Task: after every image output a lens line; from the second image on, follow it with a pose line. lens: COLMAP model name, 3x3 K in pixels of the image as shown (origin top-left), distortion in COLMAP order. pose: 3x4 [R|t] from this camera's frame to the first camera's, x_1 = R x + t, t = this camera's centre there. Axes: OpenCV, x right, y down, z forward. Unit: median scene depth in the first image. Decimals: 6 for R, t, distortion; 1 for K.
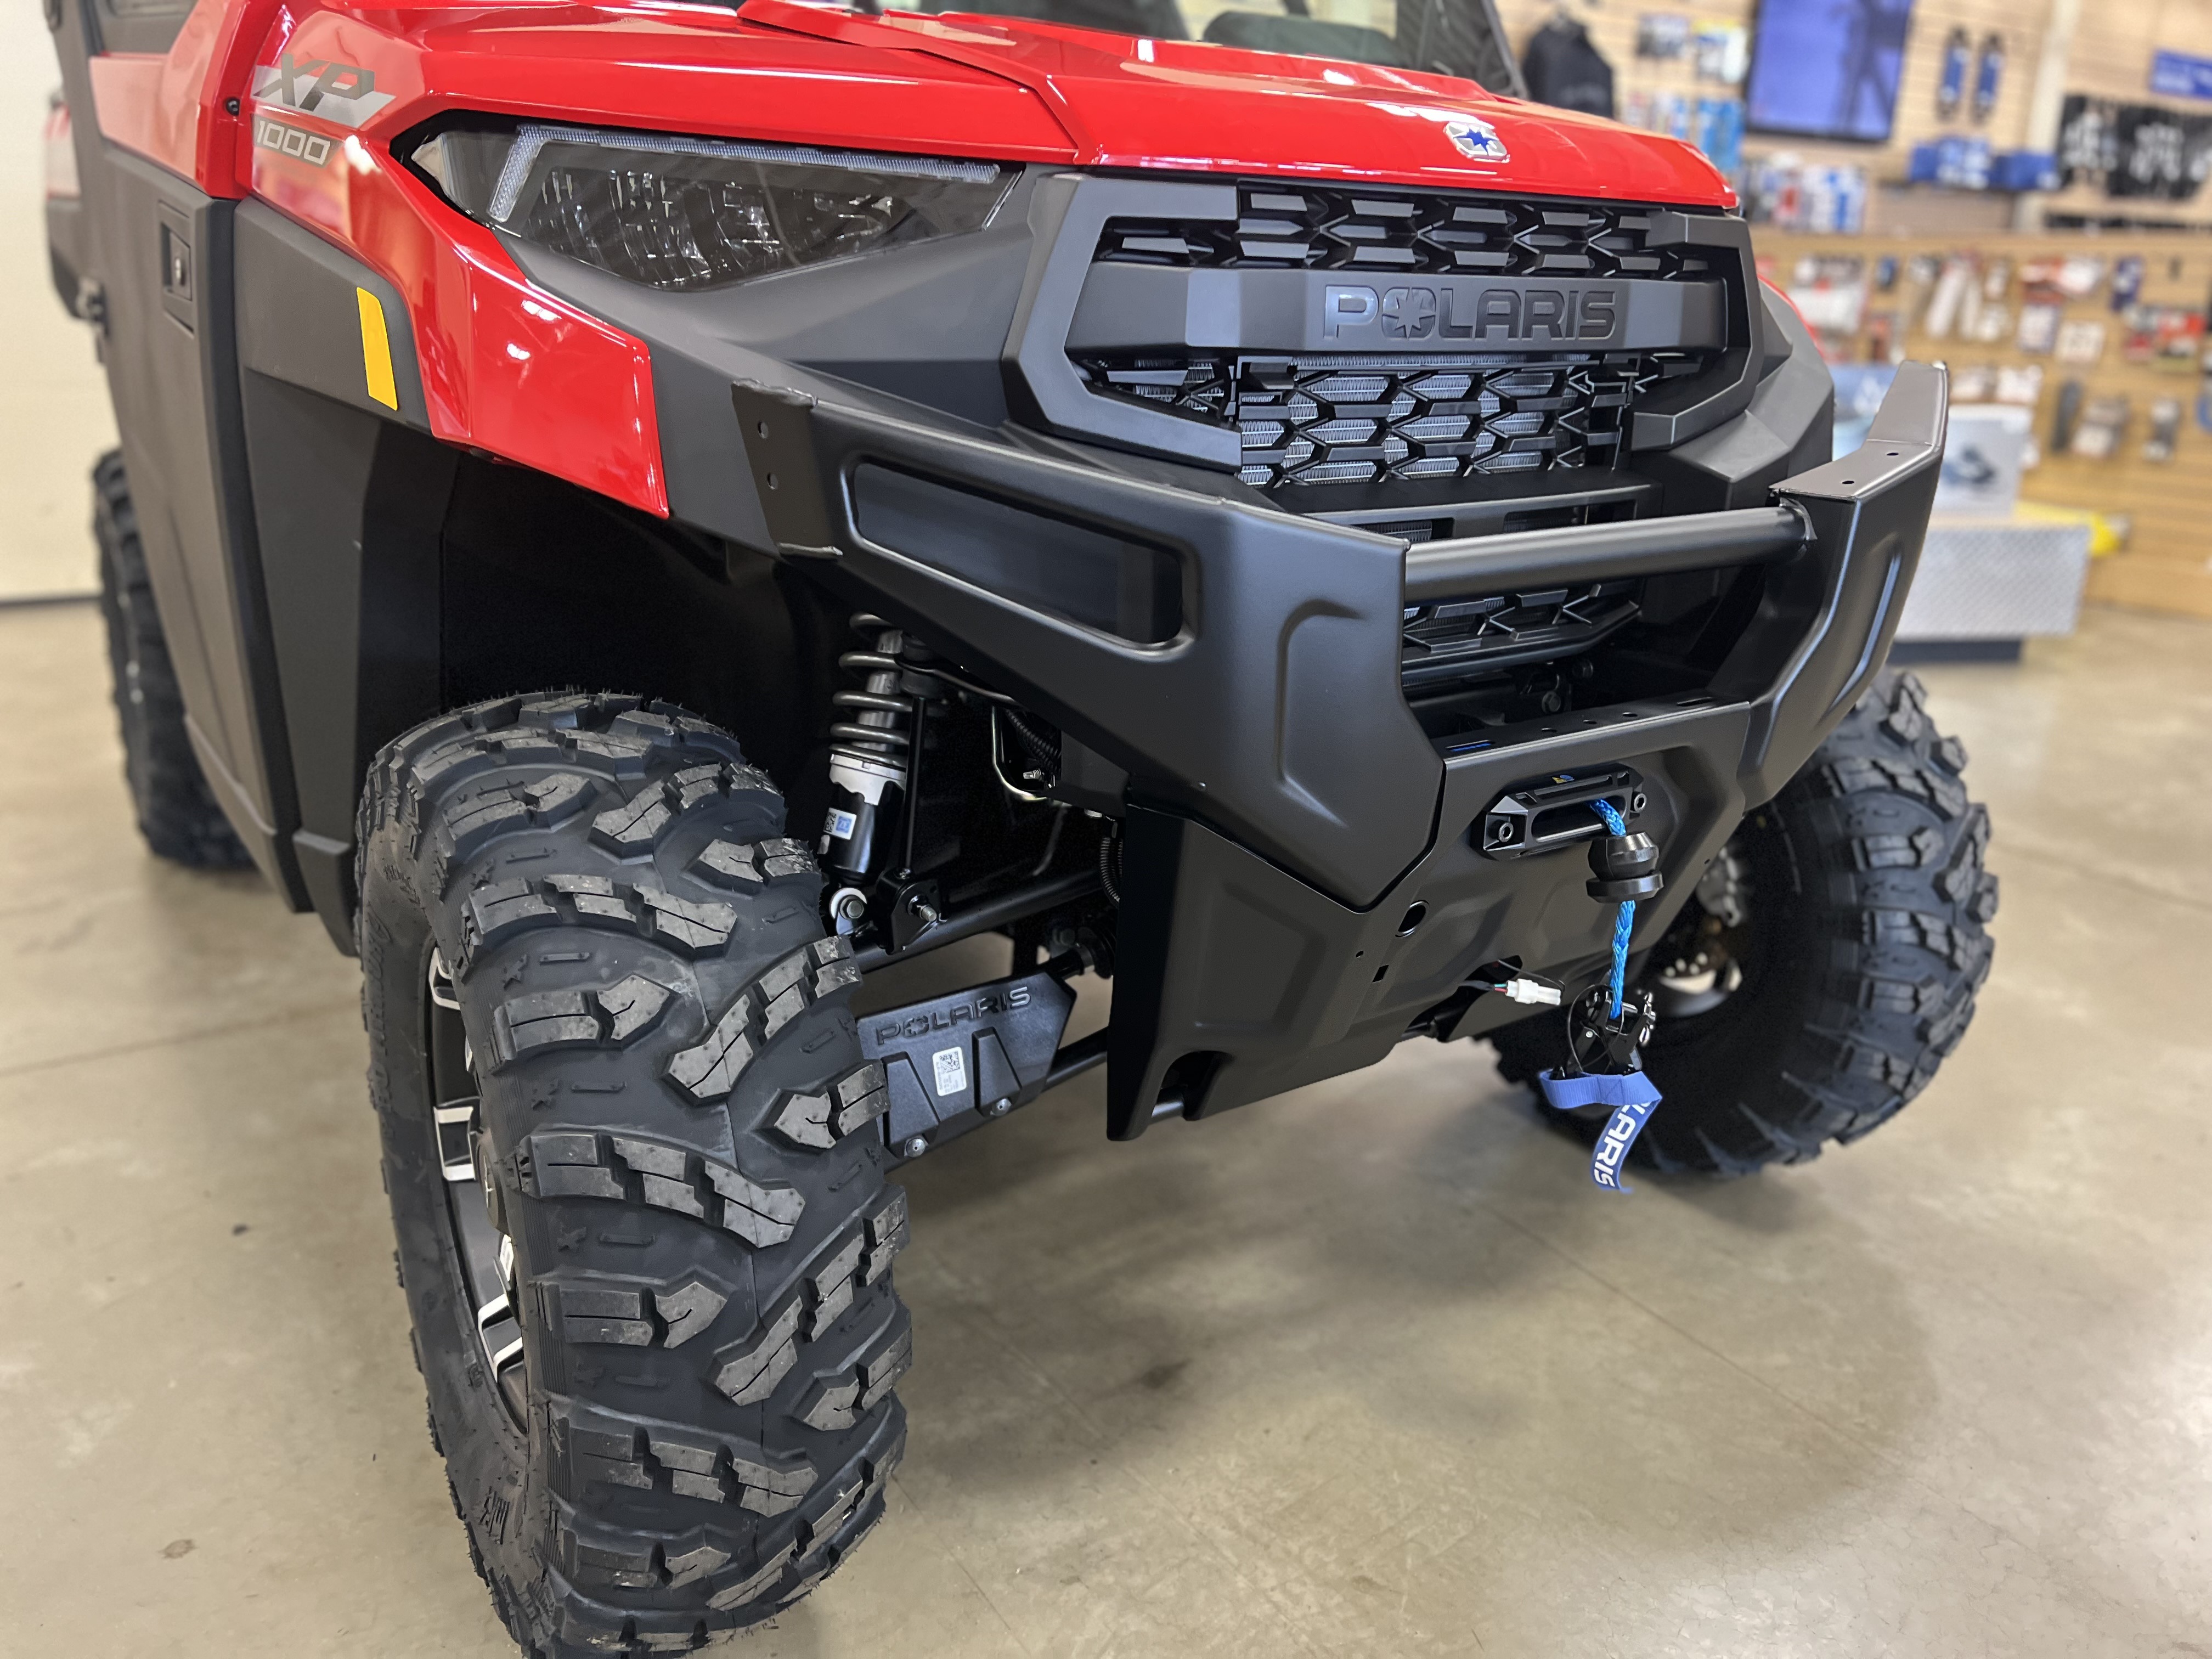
lens RADIAL K [[1704.0, 0, 1101.2], [0, 1704.0, 825.0], [0, 0, 1]] dist [0.042572, -0.061584]
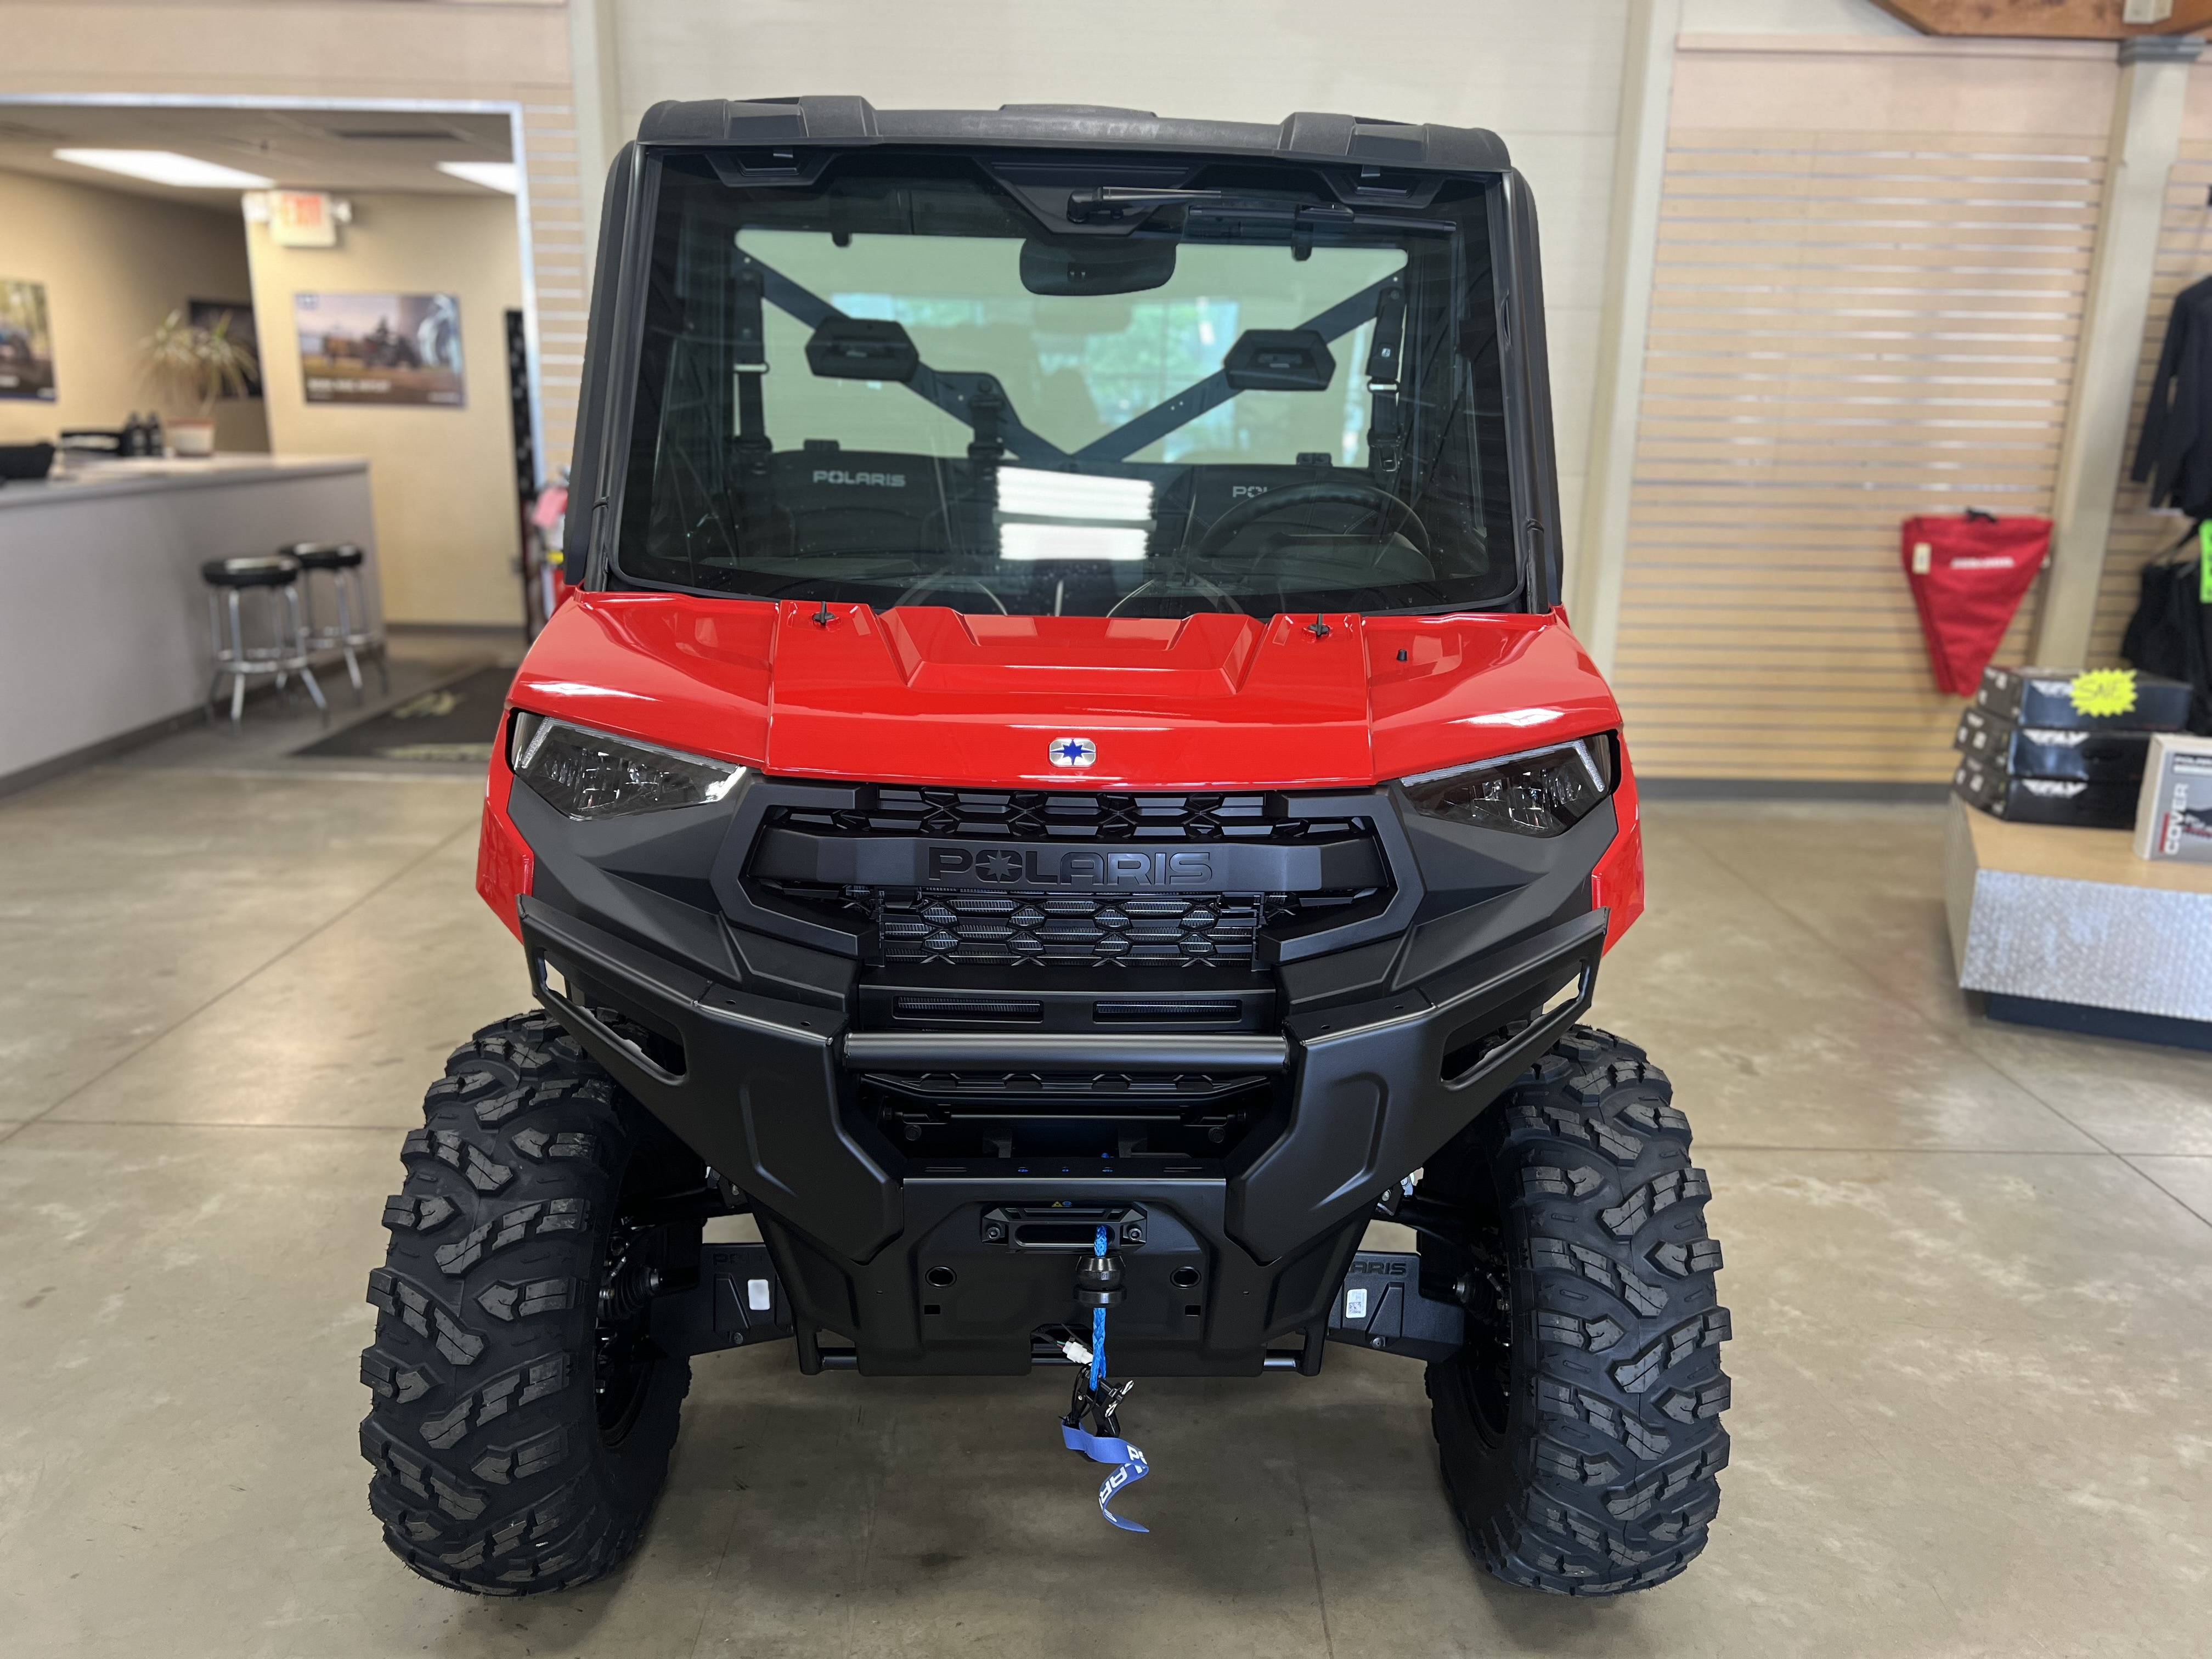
lens RADIAL K [[1704.0, 0, 1098.2], [0, 1704.0, 824.4], [0, 0, 1]] dist [0.042572, -0.061584]
pose [[0.838783, 0.128427, -0.529102, 0.235579], [-0.168482, 0.985309, -0.027935, -0.070913], [0.517742, 0.112576, 0.848098, -0.046371]]
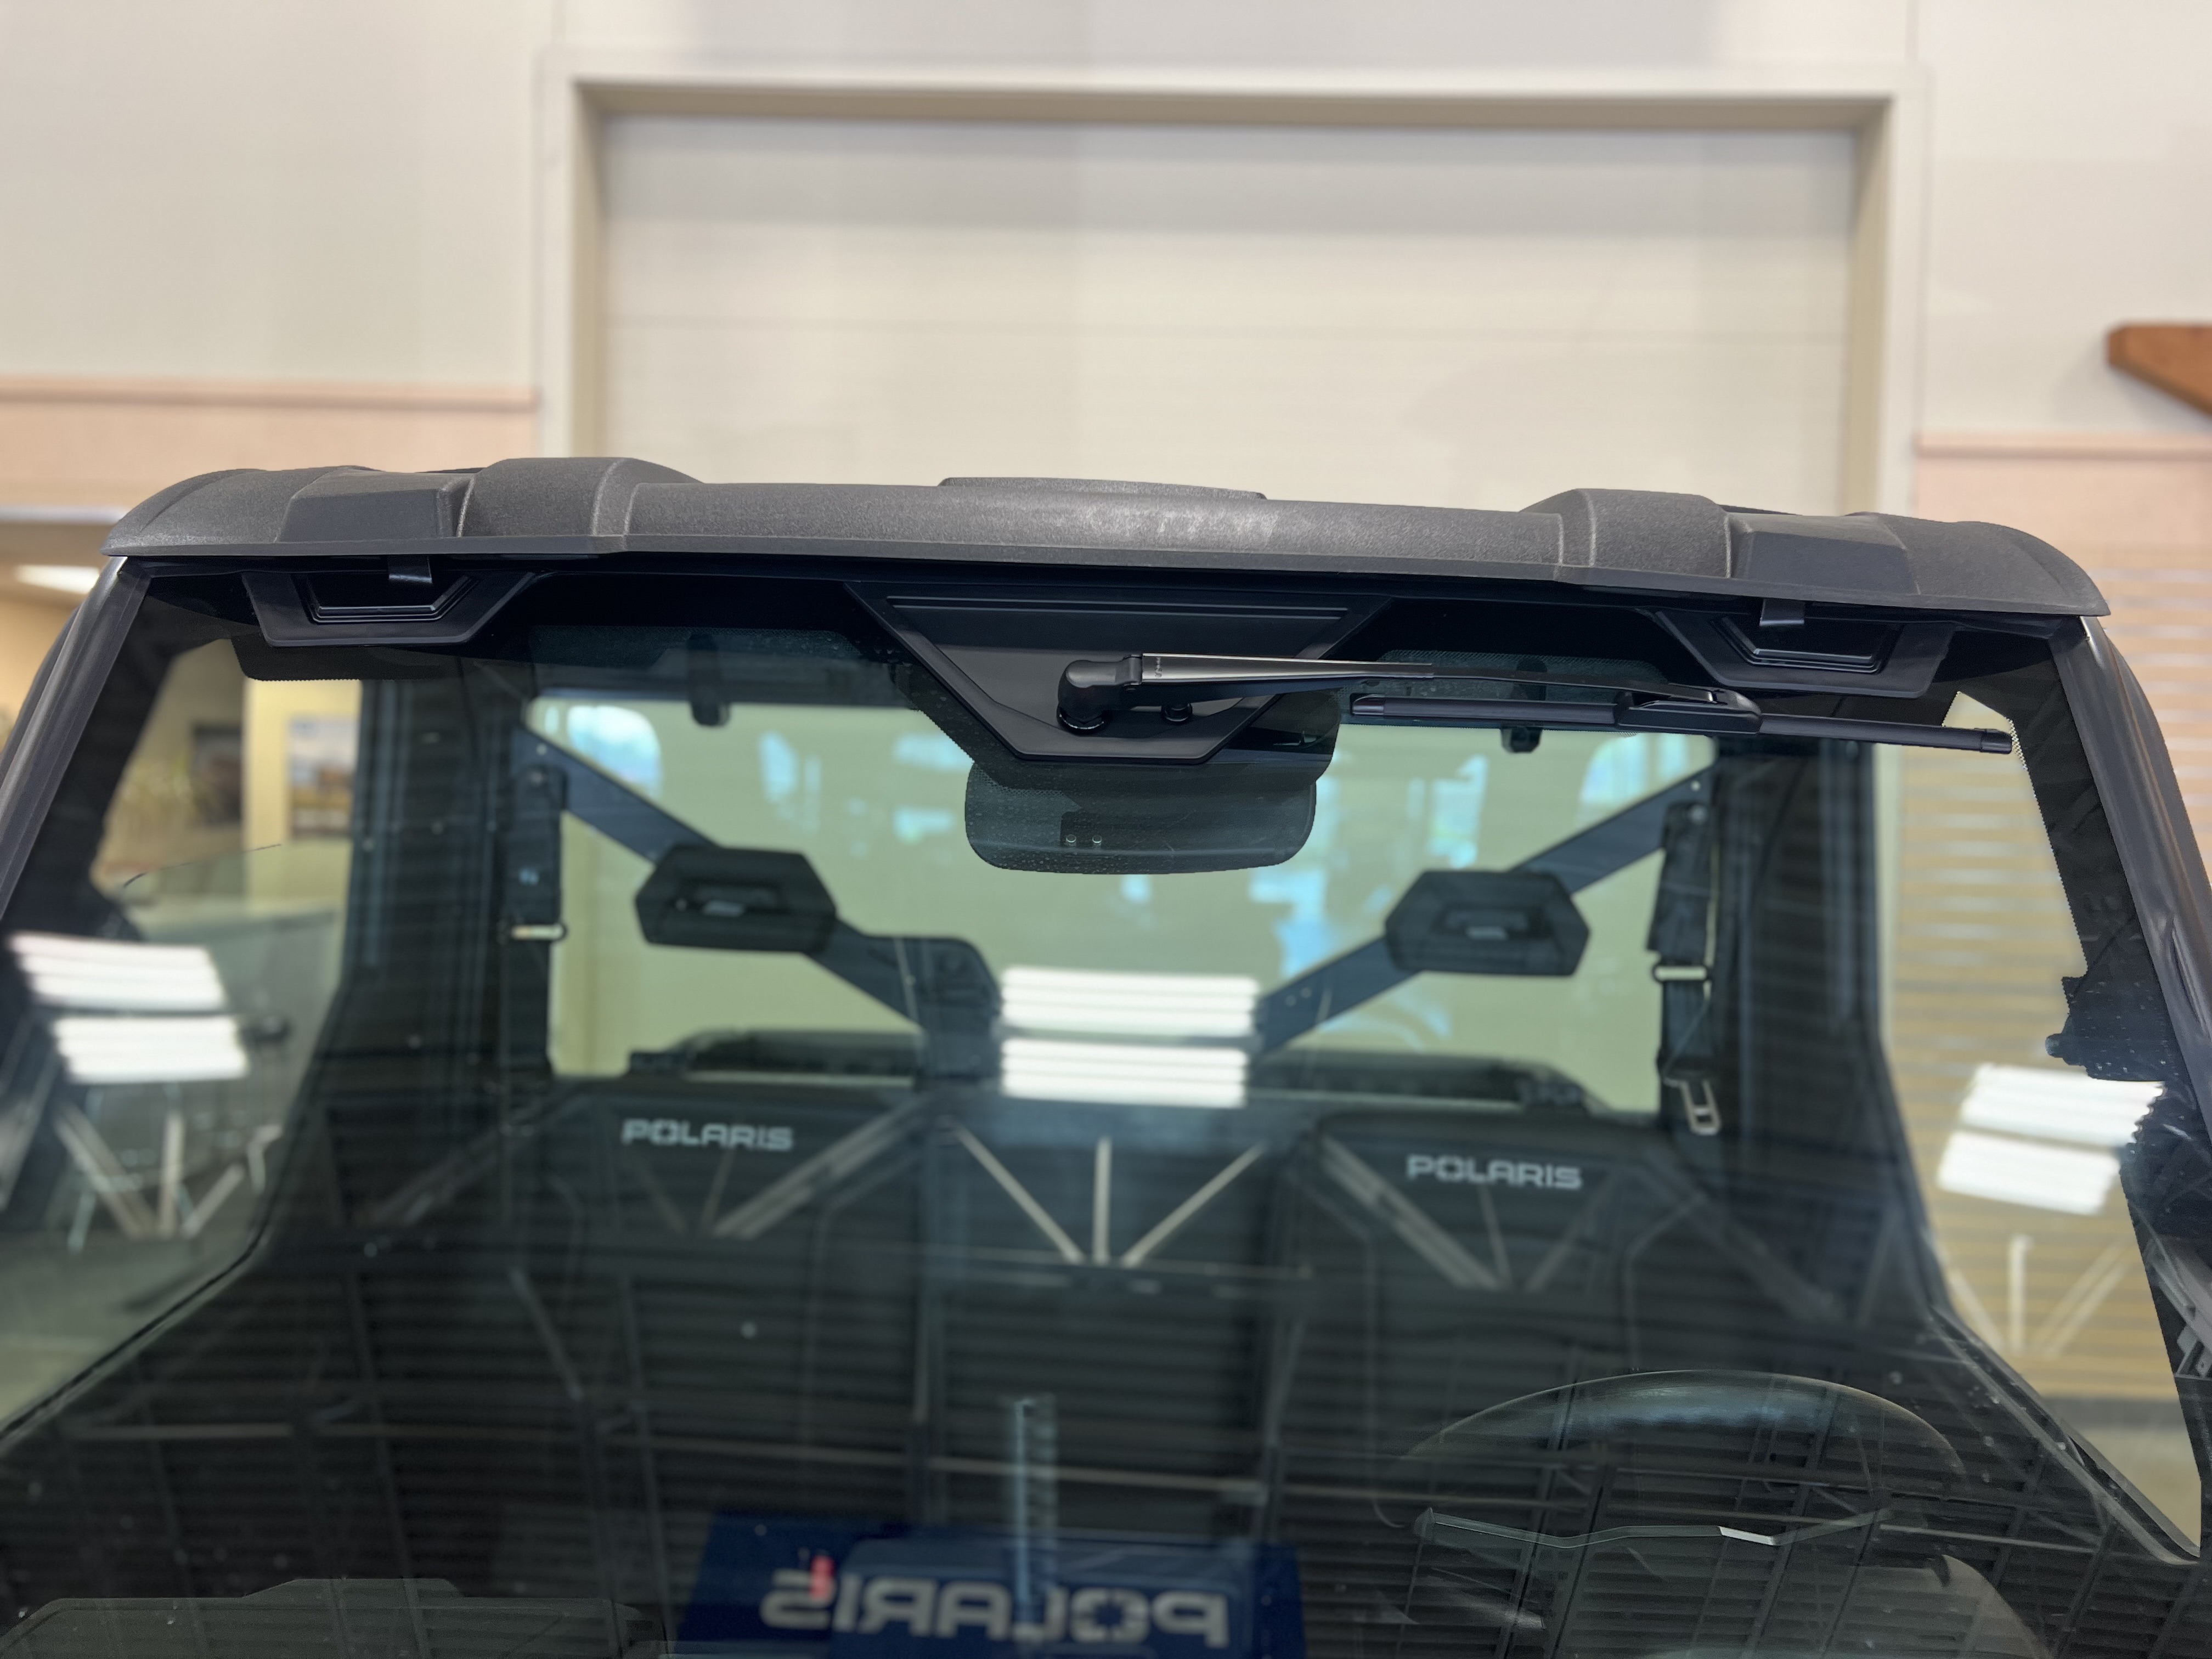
lens RADIAL K [[1704.0, 0, 1113.9], [0, 1704.0, 829.9], [0, 0, 1]] dist [0.042572, -0.061584]
pose [[0.809932, 0.015225, -0.586326, 0.083117], [-0.189129, 0.953044, -0.236509, -0.186203], [0.555194, 0.302447, 0.774781, 0.178545]]
